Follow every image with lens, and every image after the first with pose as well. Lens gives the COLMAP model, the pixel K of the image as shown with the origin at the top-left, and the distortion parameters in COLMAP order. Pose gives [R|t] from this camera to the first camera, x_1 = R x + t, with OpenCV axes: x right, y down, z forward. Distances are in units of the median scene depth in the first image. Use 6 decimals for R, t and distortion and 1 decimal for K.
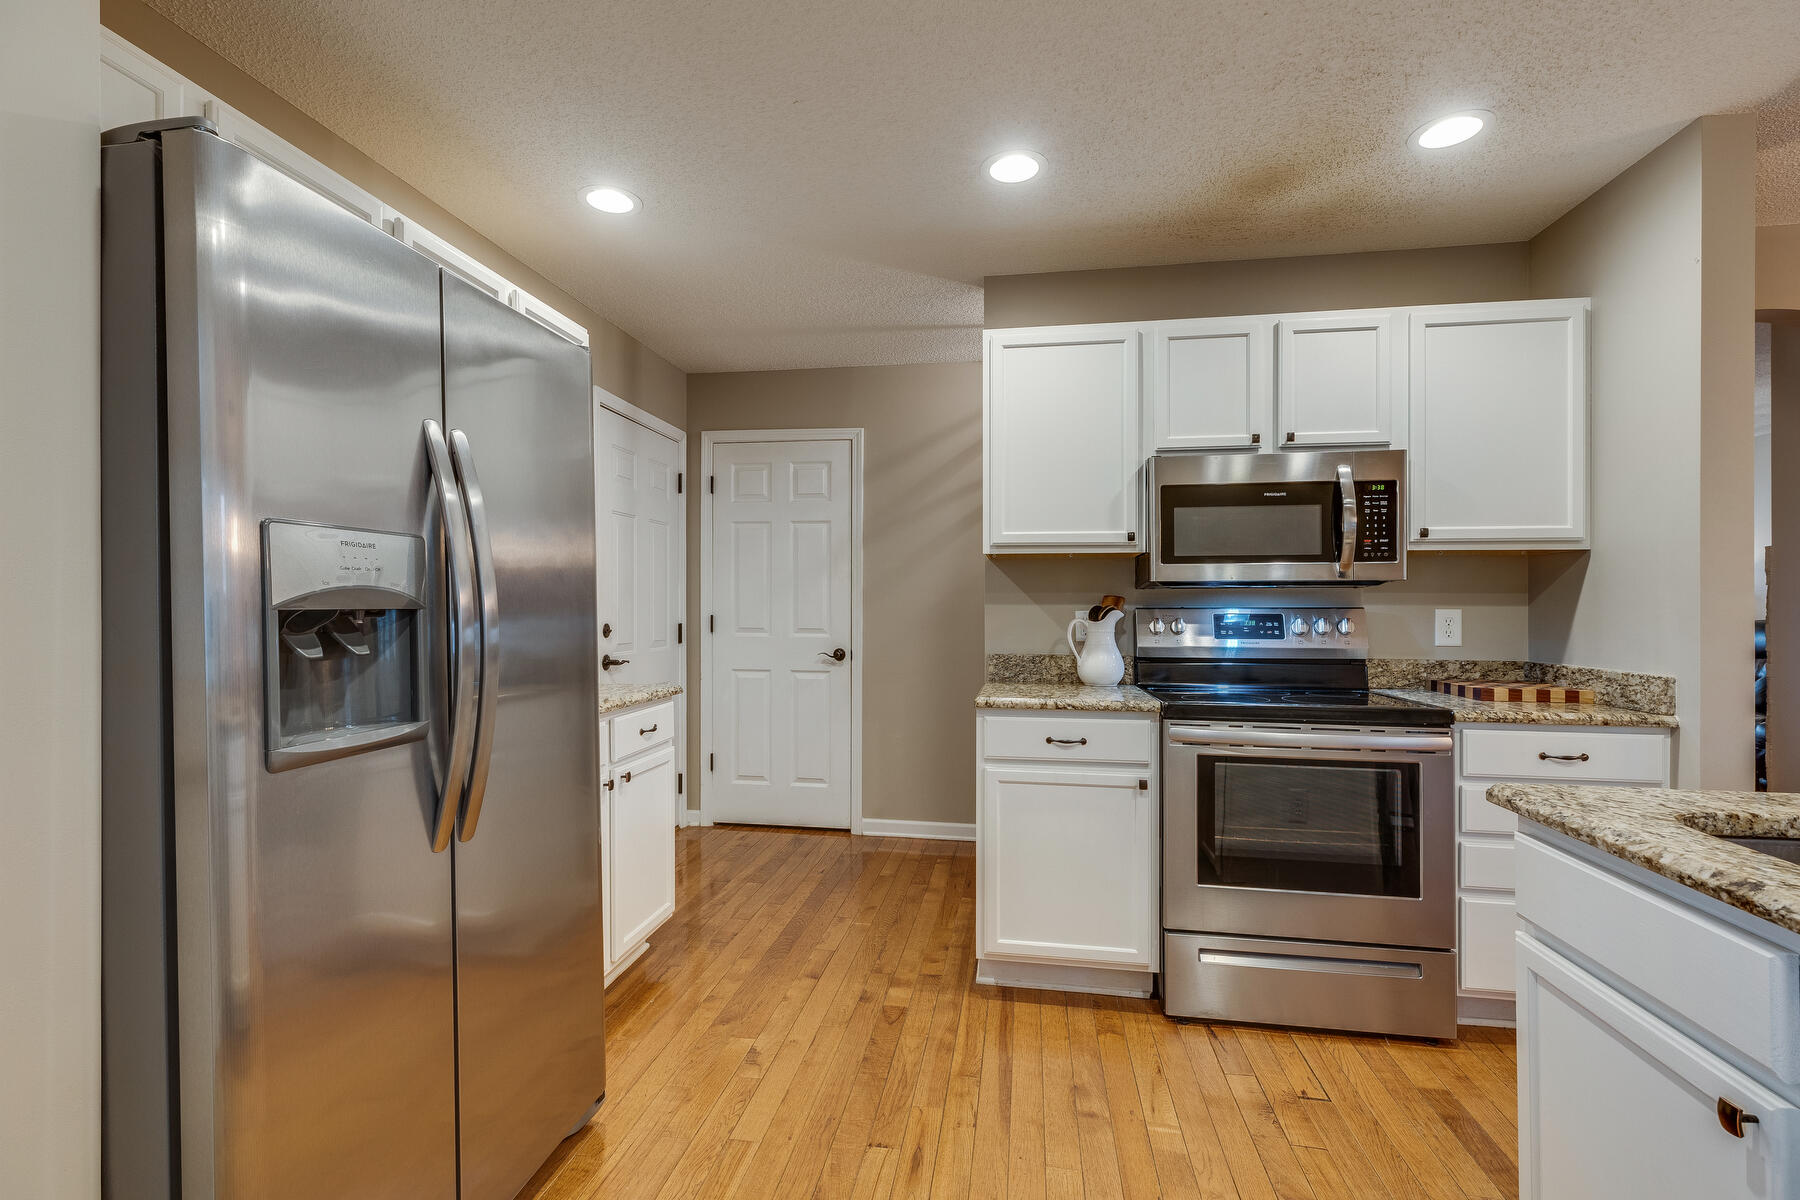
lens RADIAL K [[802.5, 0, 889.5], [0, 802.5, 606.7], [0, 0, 1]] dist [-0.001394, -0.000424]
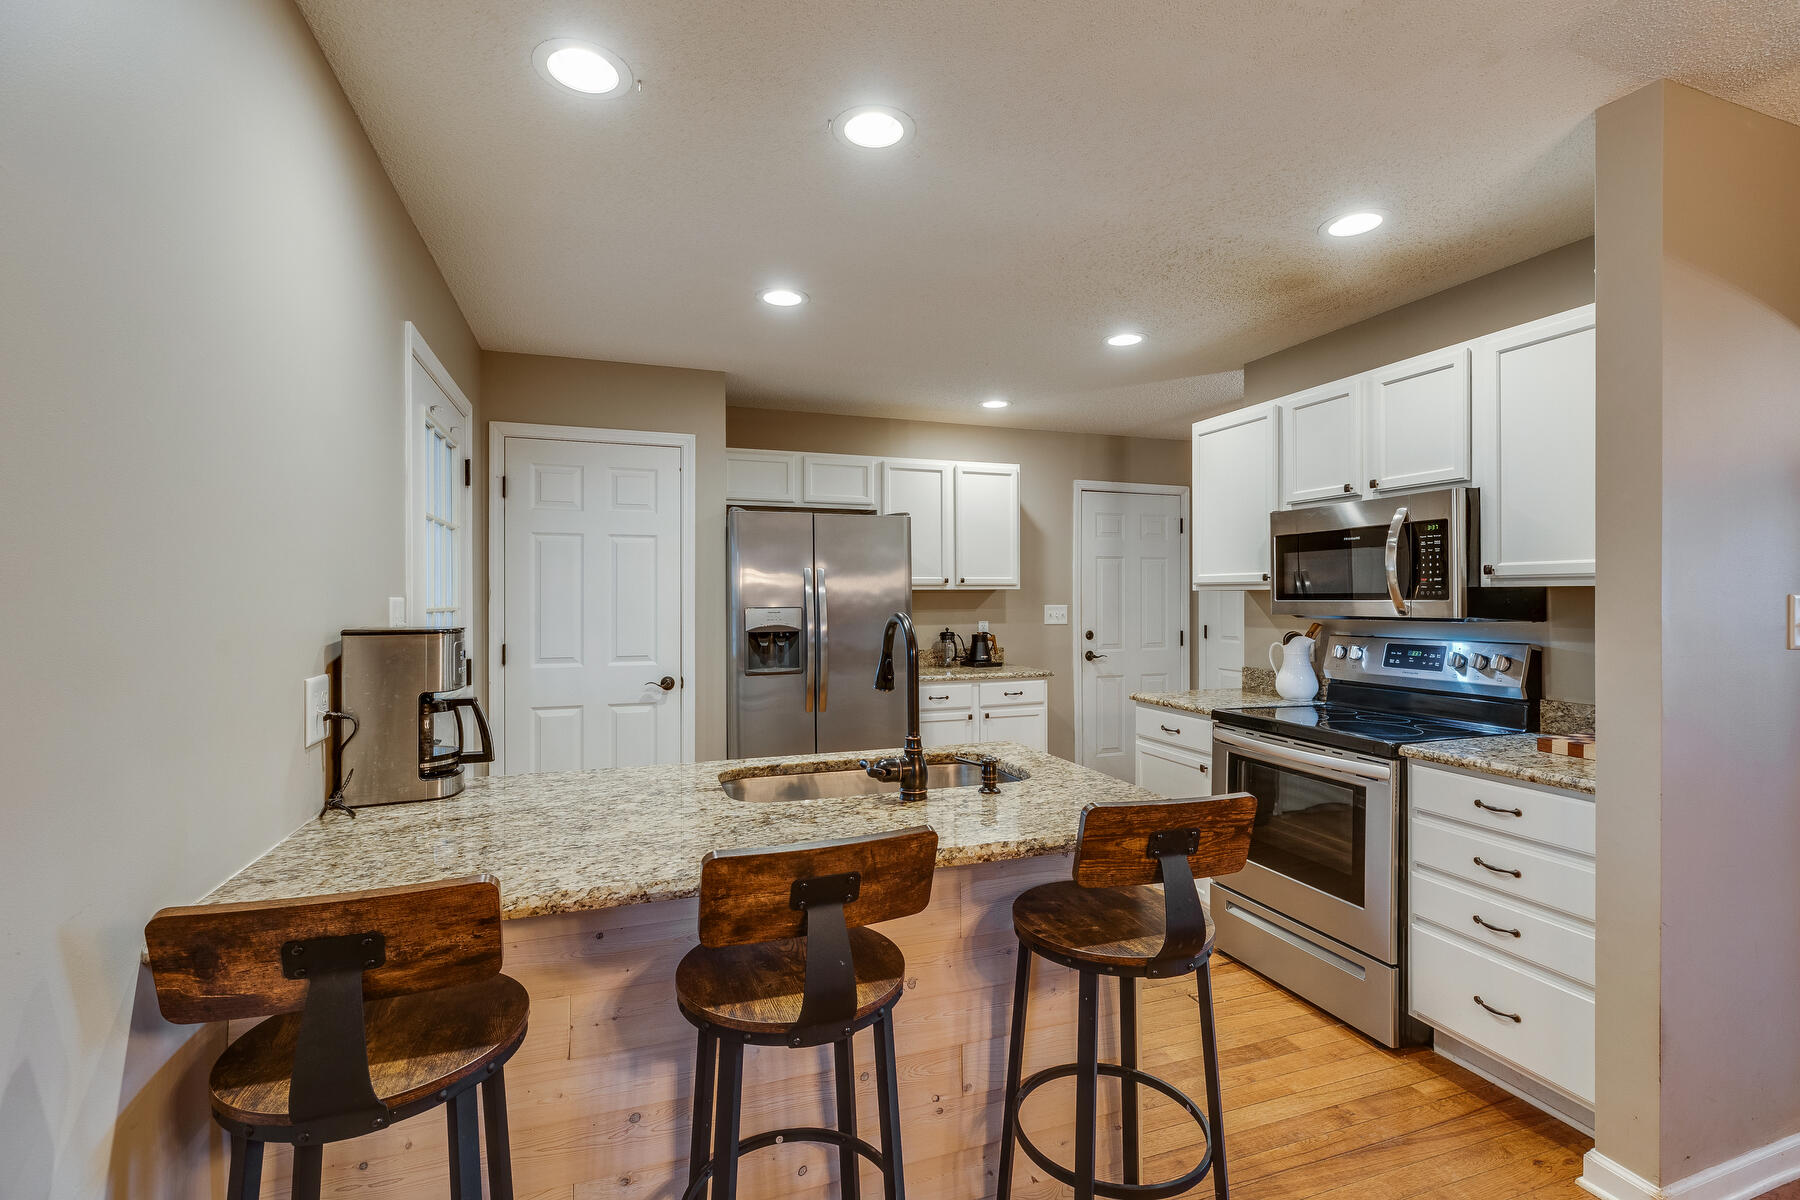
lens RADIAL K [[802.5, 0, 912.4], [0, 802.5, 594.0], [0, 0, 1]] dist [-0.001394, -0.000424]
pose [[0.501899, -0.006878, -0.864899, 1.172158], [0.004416, 0.999976, -0.005390, -0.061582], [0.864915, -0.001114, 0.501917, -0.089370]]
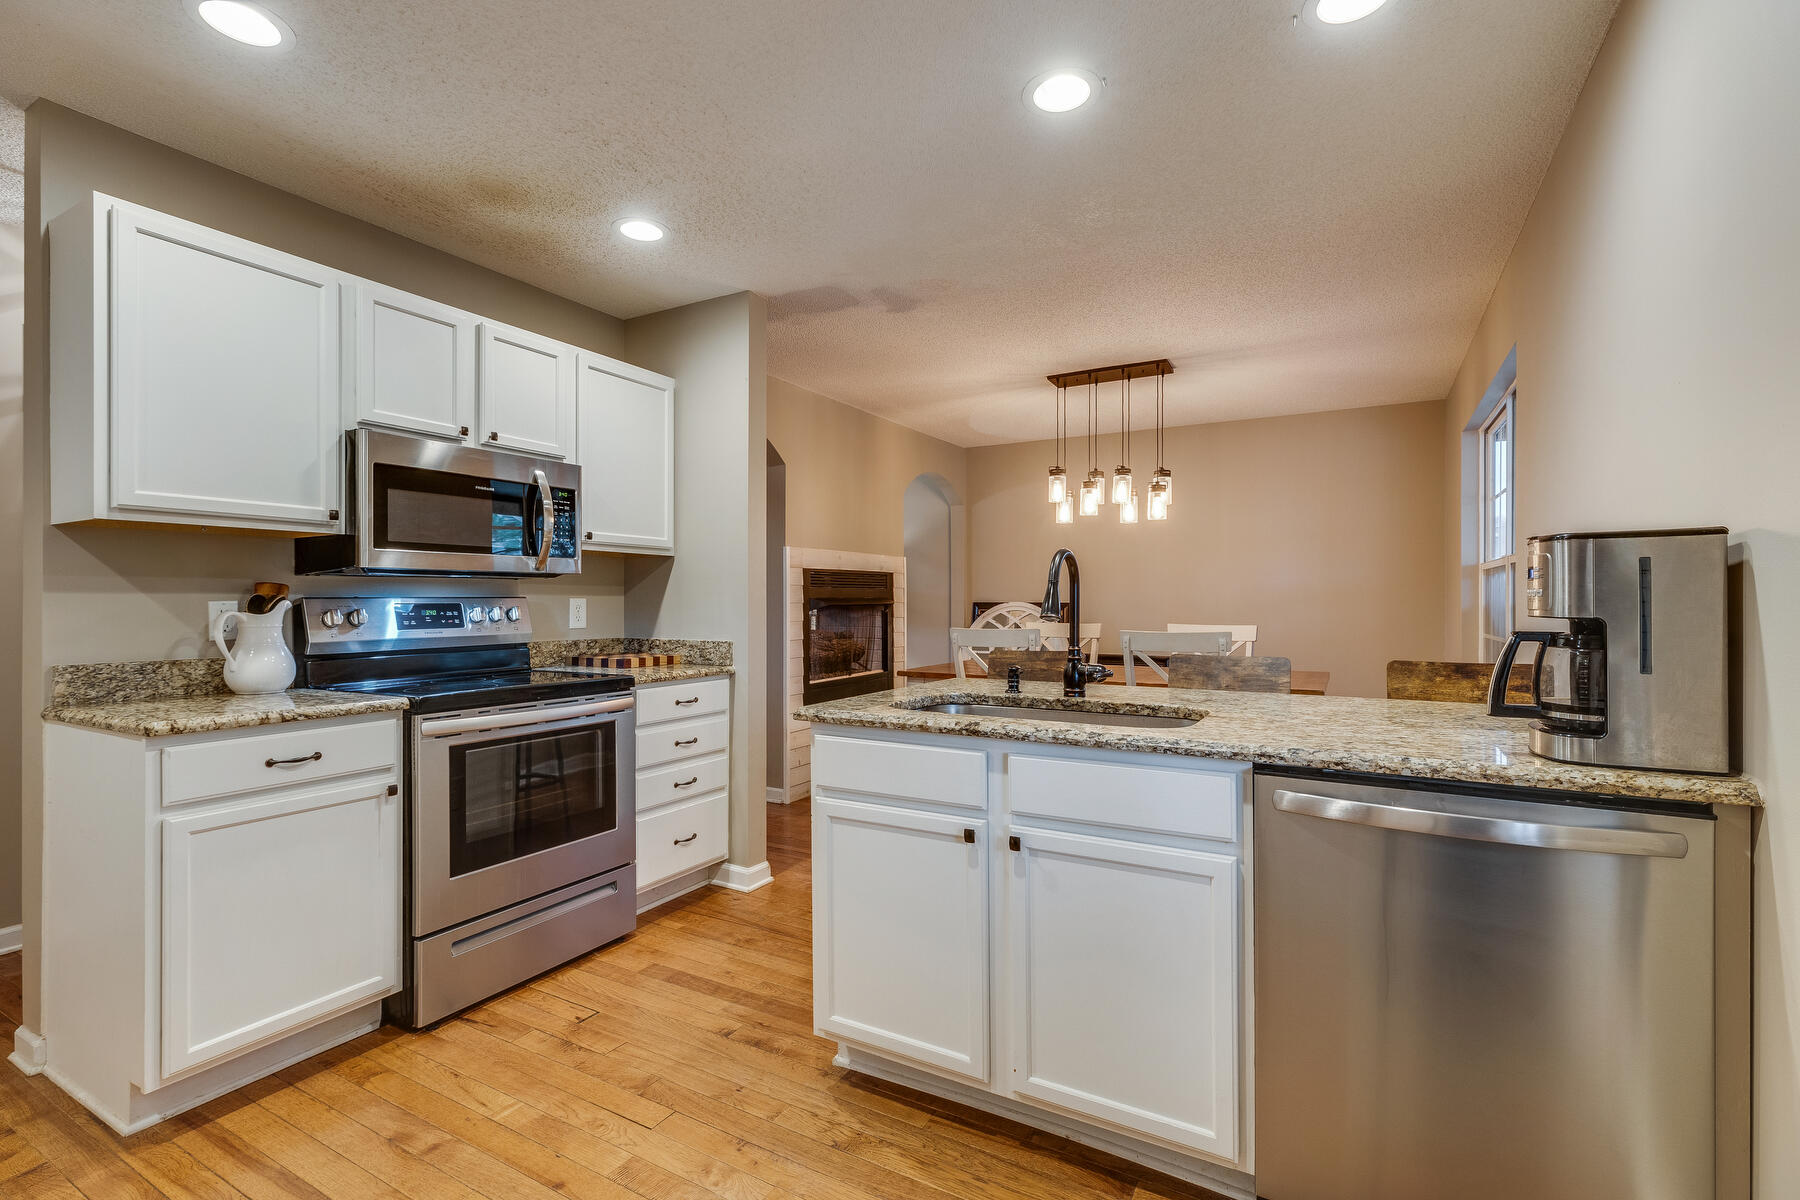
lens RADIAL K [[802.5, 0, 886.0], [0, 802.5, 596.7], [0, 0, 1]] dist [-0.001394, -0.000424]
pose [[0.354403, 0.000429, 0.935093, -0.321269], [0.000259, 1.000000, -0.000557, 0.001923], [-0.935093, 0.000440, 0.354403, 0.142713]]
